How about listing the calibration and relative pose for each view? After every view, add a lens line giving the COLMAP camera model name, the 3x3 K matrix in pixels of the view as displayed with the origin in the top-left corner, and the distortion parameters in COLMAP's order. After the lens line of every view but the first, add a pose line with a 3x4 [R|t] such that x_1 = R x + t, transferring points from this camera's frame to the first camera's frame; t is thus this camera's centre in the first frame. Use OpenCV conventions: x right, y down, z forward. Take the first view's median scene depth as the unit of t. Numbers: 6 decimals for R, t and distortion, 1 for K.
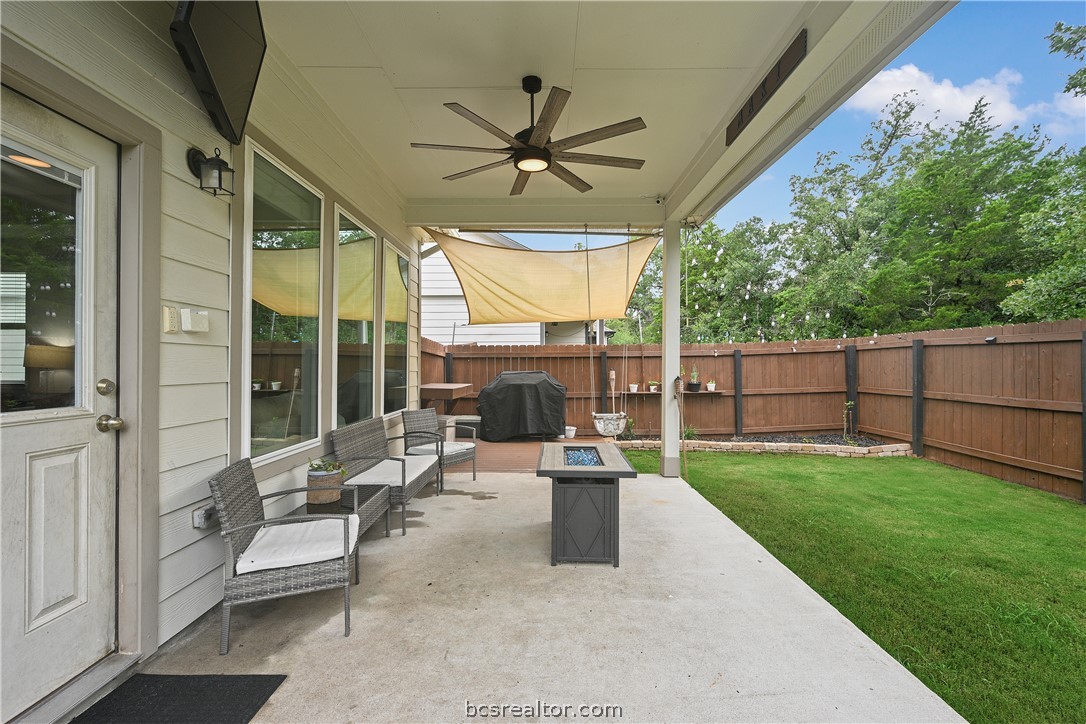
lens RADIAL K [[500.0, 0, 545.2], [0, 500.0, 361.7], [0, 0, 1]] dist [-0.001790, 0.000008]
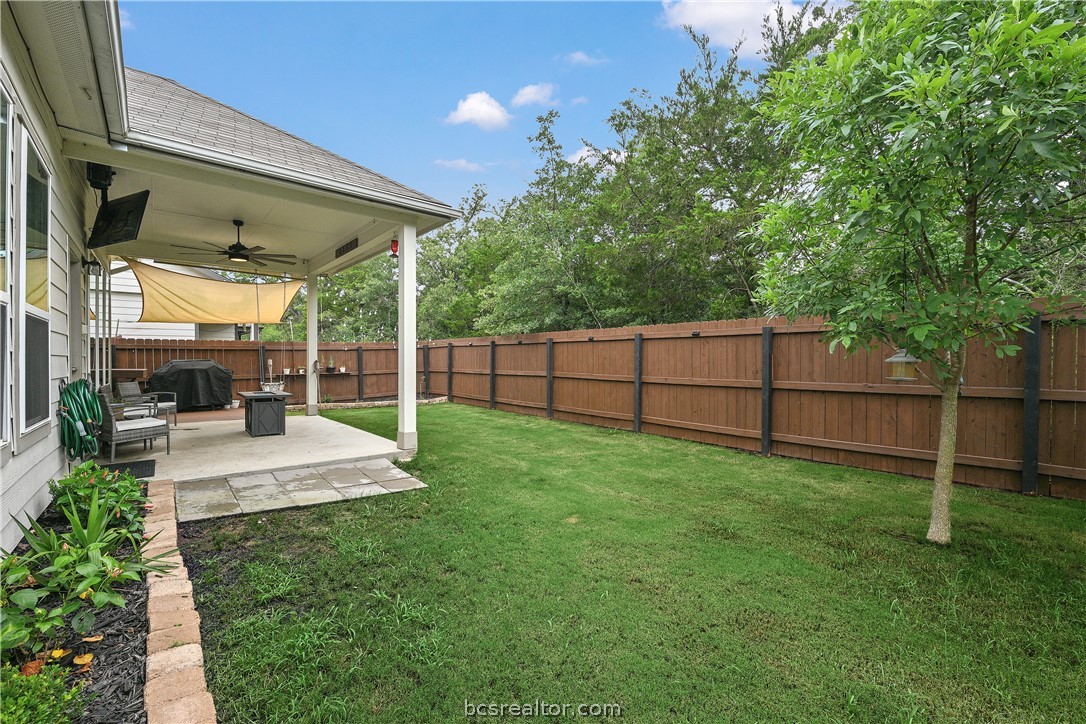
lens RADIAL K [[458.6, 0, 550.5], [0, 458.6, 363.4], [0, 0, 1]] dist [-0.000468, -0.000350]
pose [[0.759176, -0.005211, 0.650865, -0.110483], [-0.002870, 0.999931, 0.011354, 0.012302], [-0.650879, -0.010488, 0.759109, -0.523123]]
